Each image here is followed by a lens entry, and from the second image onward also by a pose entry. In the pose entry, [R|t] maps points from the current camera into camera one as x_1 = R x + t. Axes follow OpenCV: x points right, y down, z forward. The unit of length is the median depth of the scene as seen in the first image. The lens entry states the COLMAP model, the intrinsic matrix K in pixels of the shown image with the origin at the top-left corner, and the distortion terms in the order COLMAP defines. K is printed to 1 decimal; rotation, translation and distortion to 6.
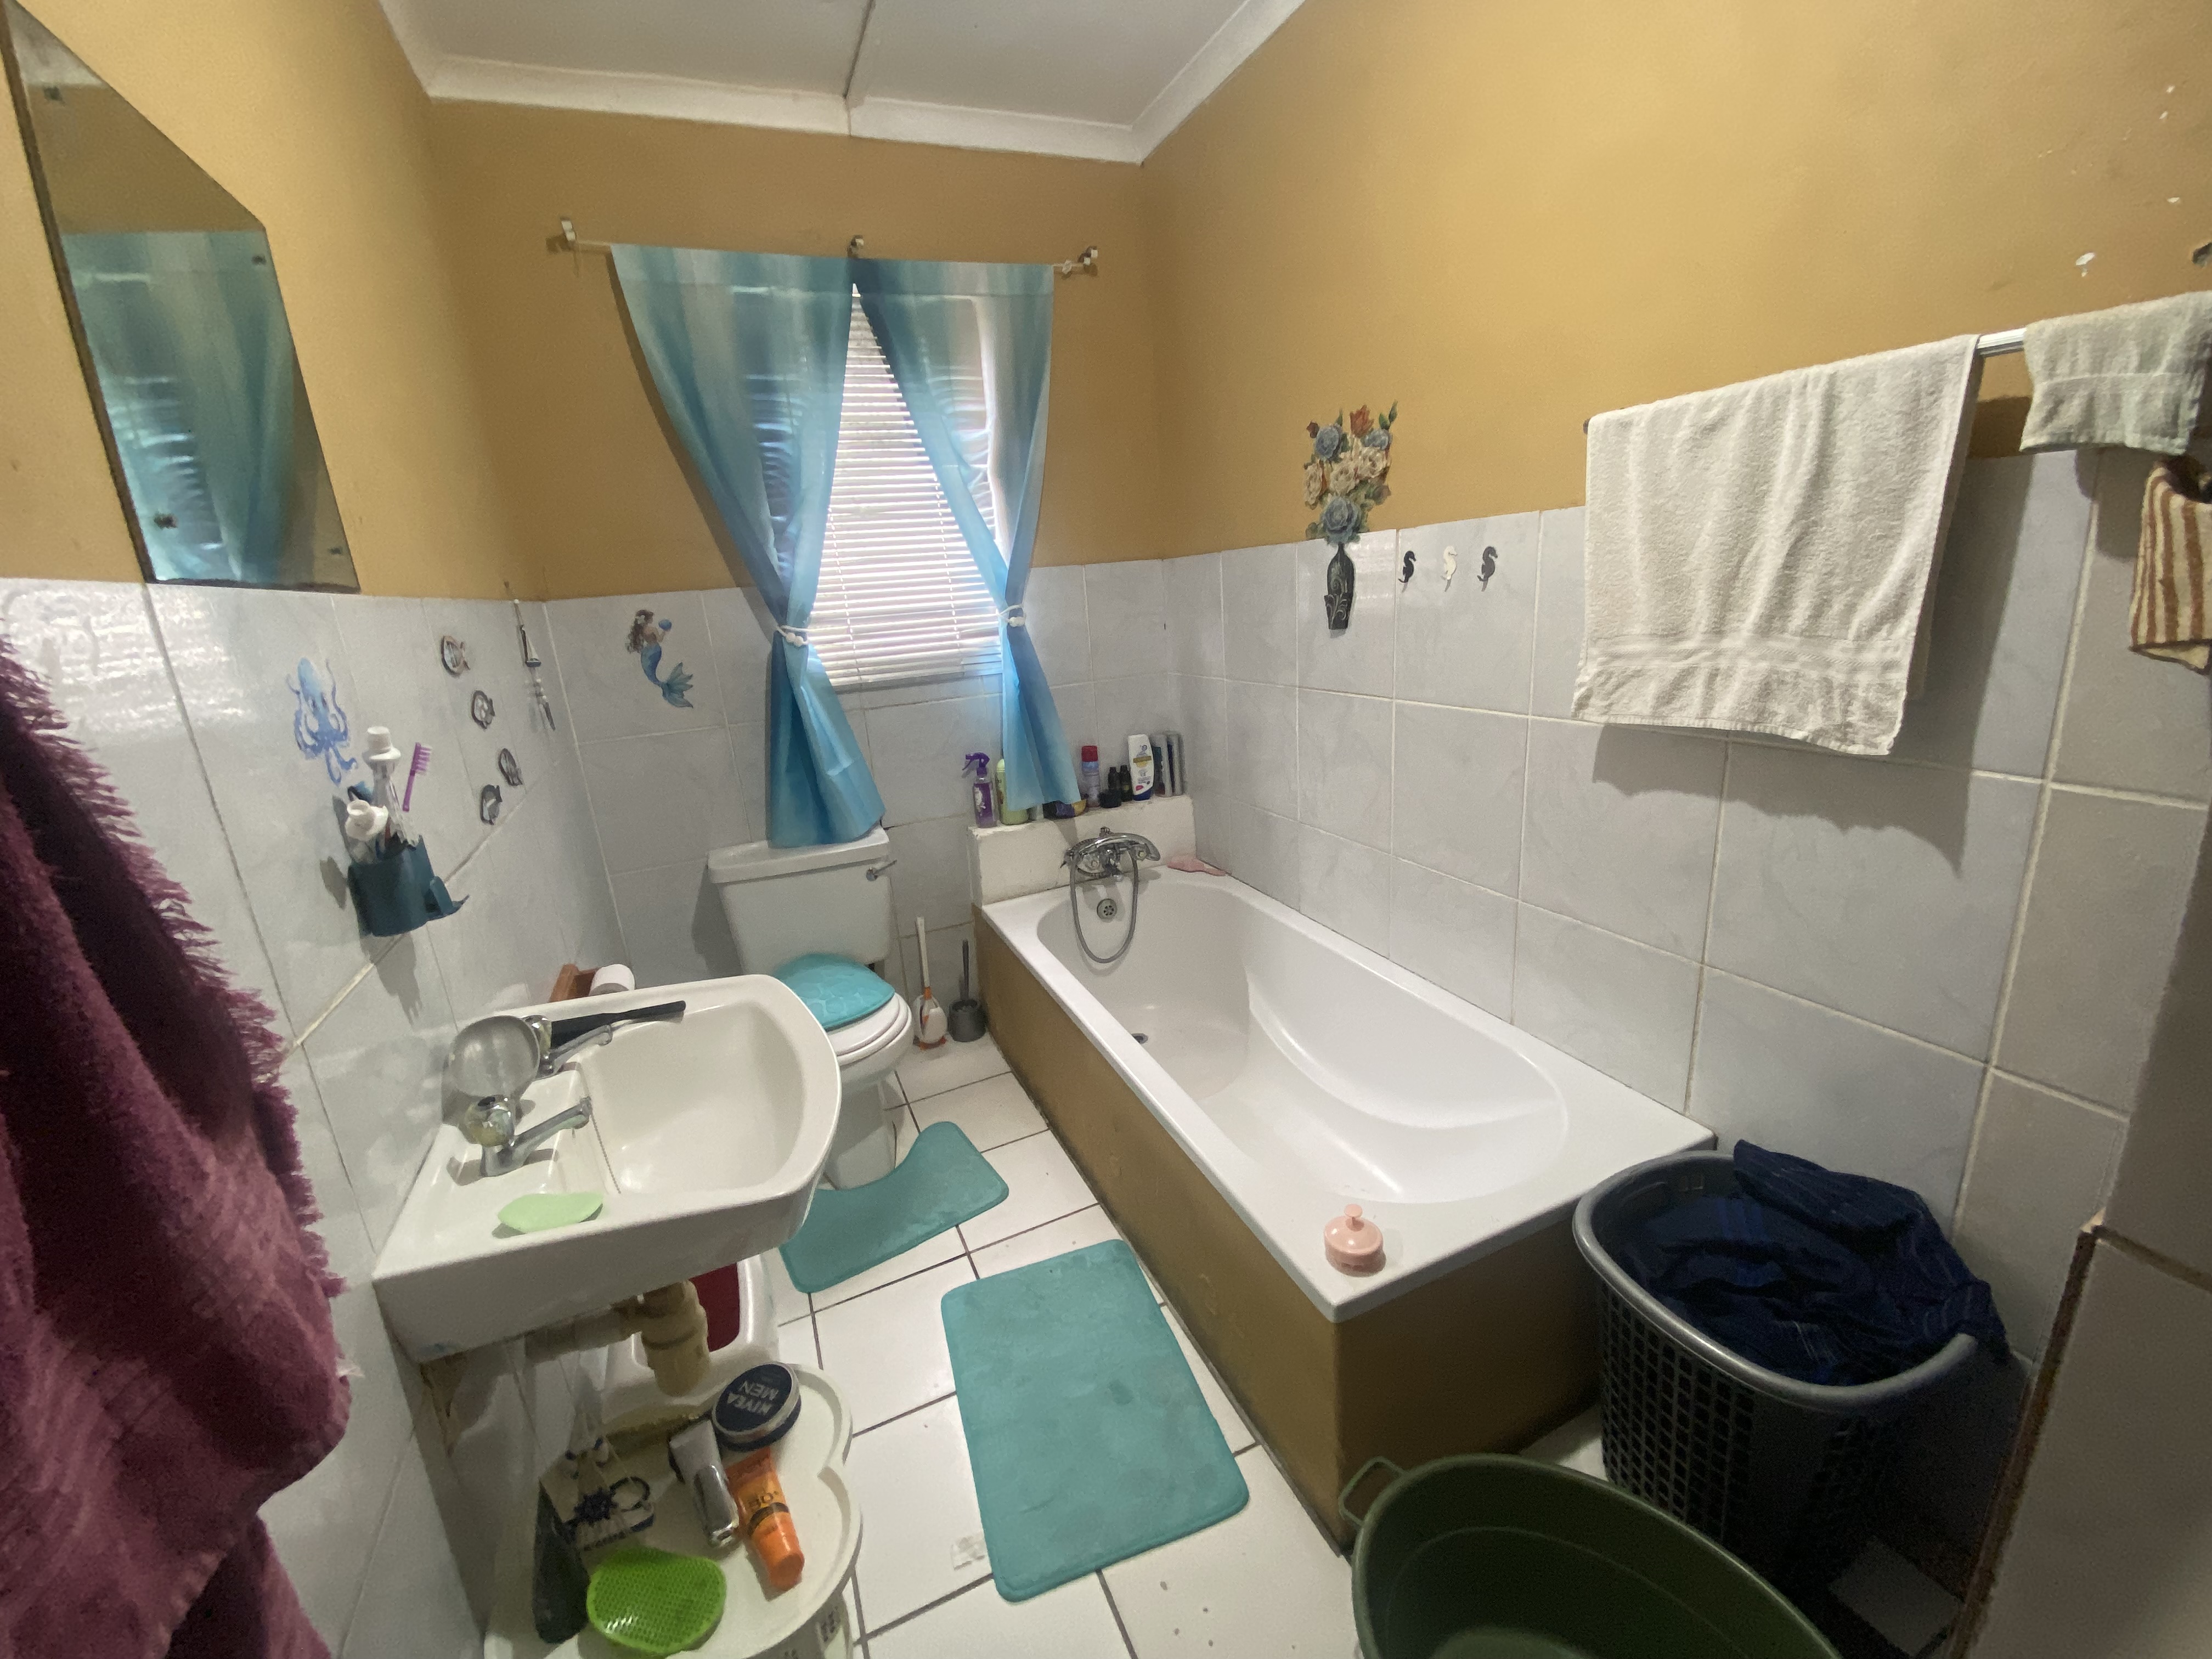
lens RADIAL K [[884.7, 0, 1106.0], [0, 884.7, 829.5], [0, 0, 1]] dist [0.021744, -0.022463]
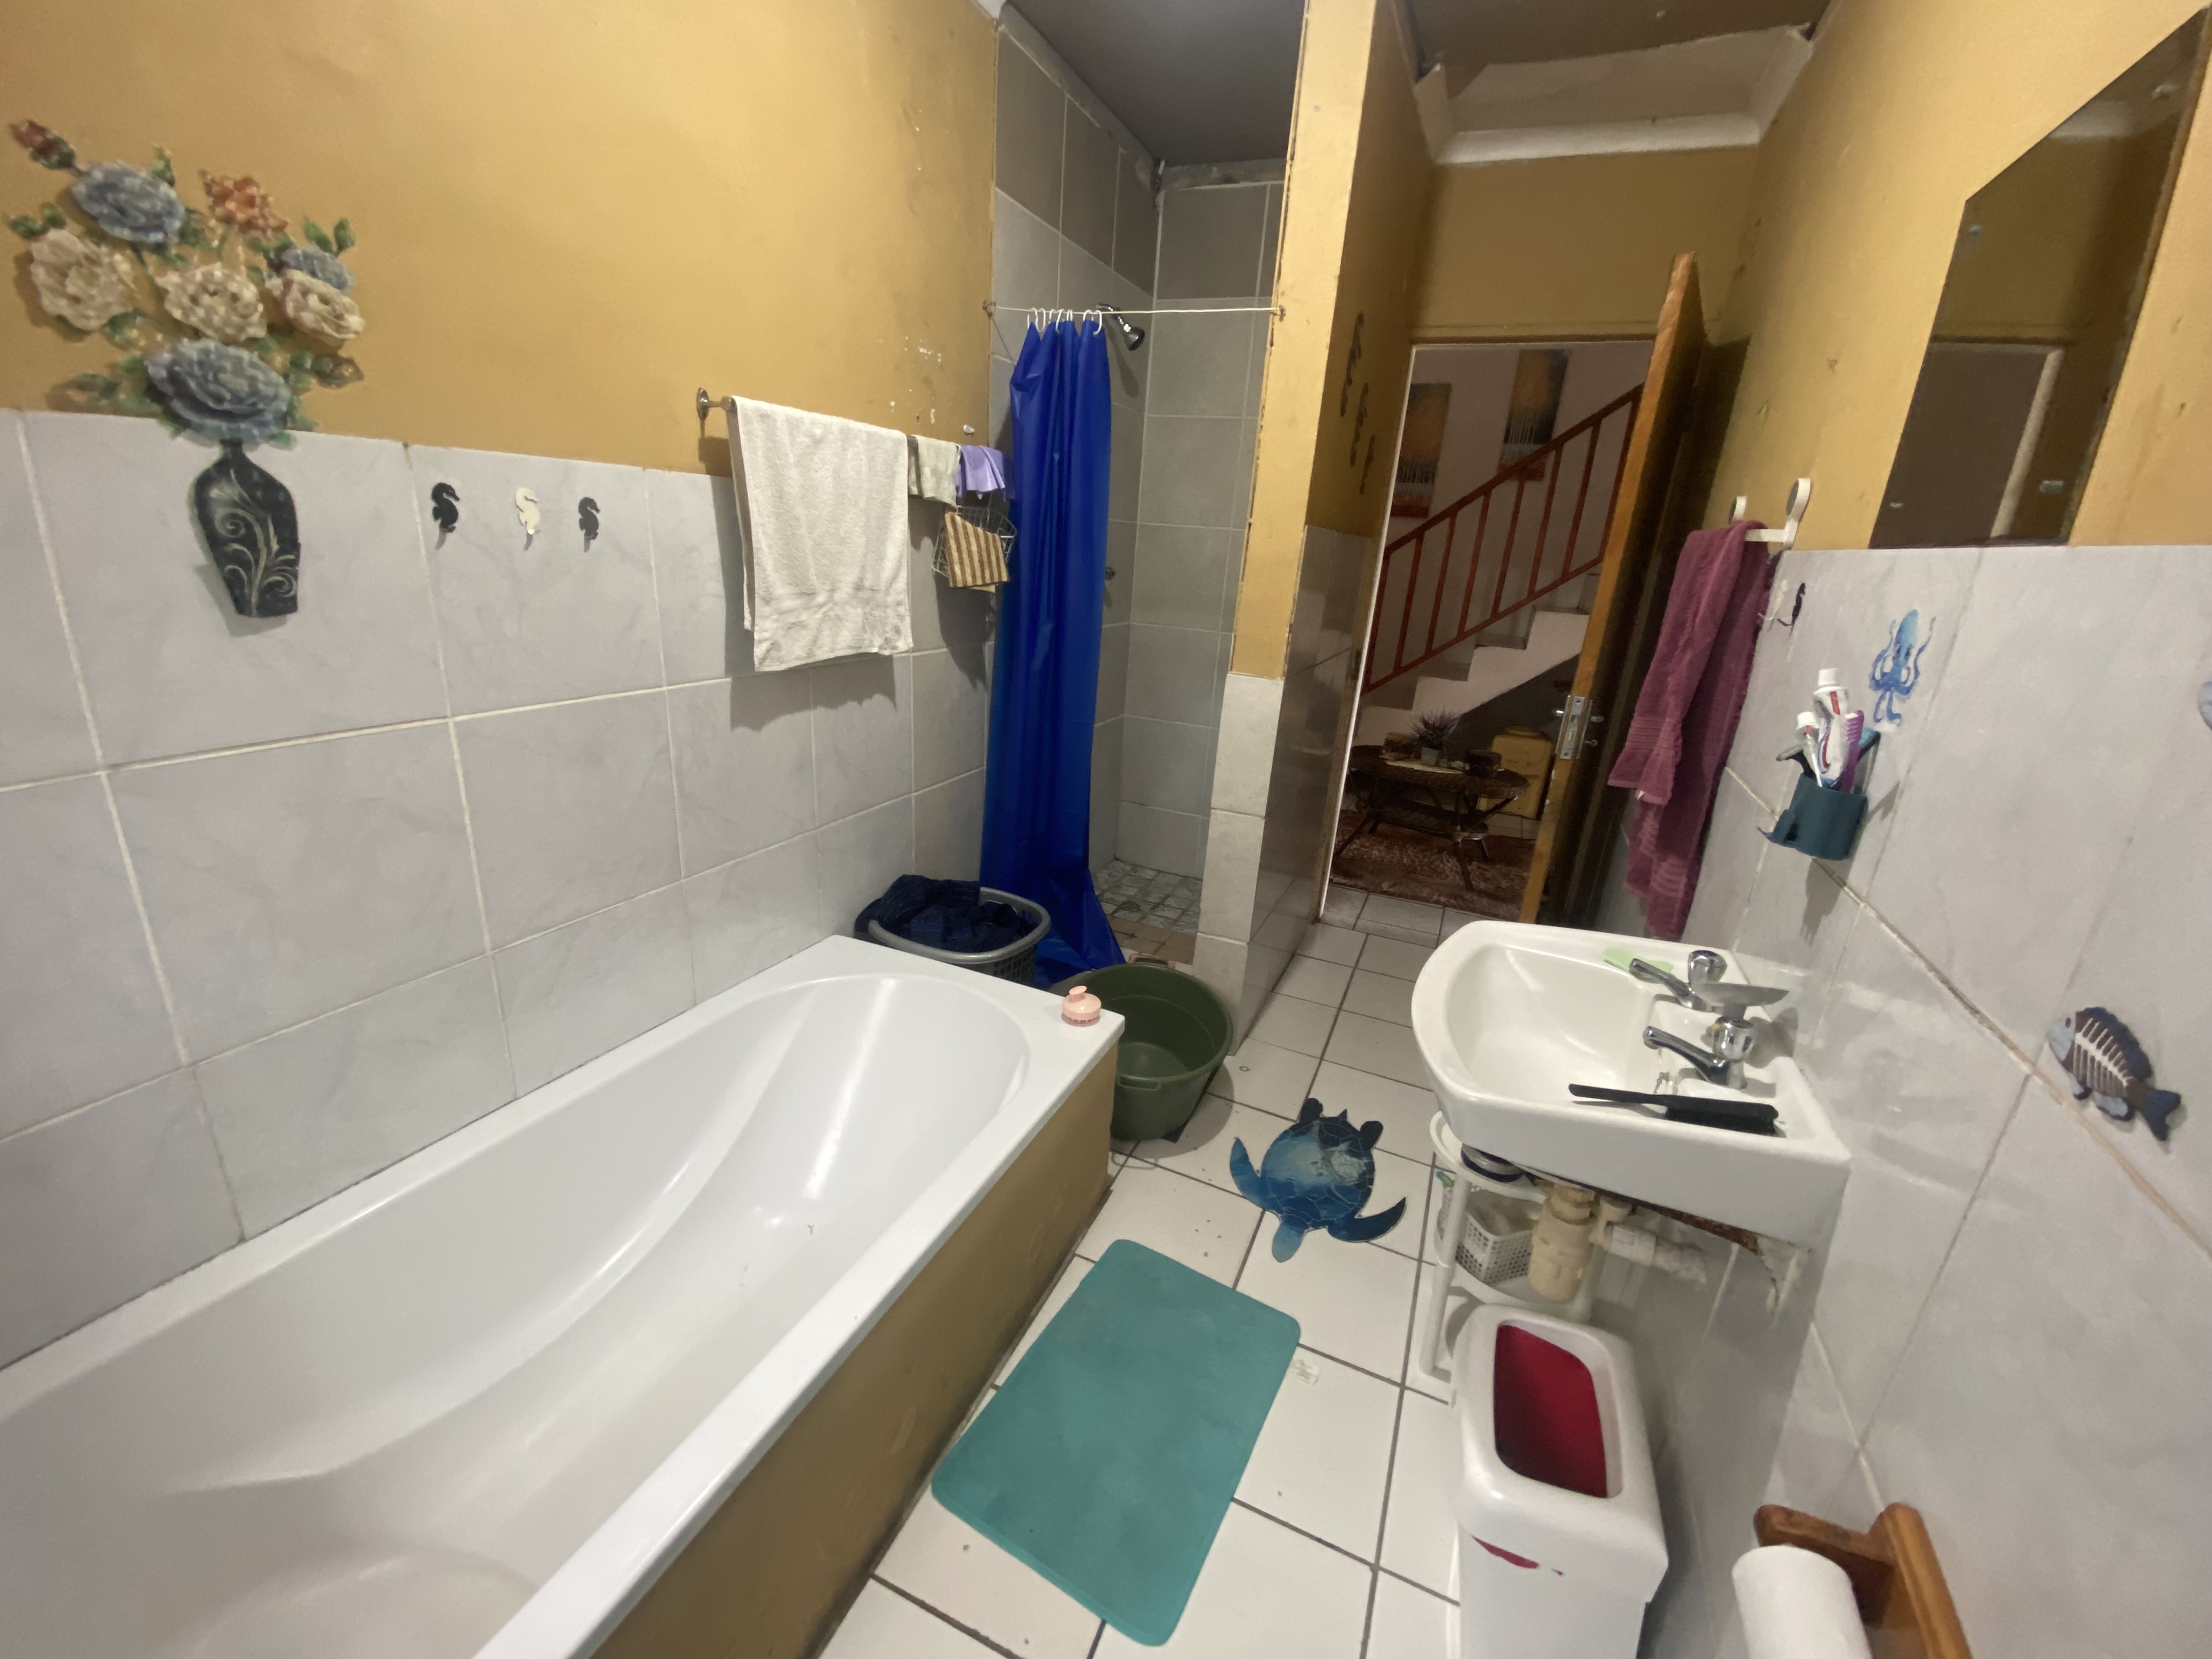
lens RADIAL K [[884.7, 0, 1106.0], [0, 884.7, 829.5], [0, 0, 1]] dist [0.021744, -0.022463]
pose [[-0.675232, -0.201005, 0.709689, -0.544277], [0.183816, 0.885942, 0.425816, -0.309569], [-0.714335, 0.417976, -0.561268, 1.253481]]
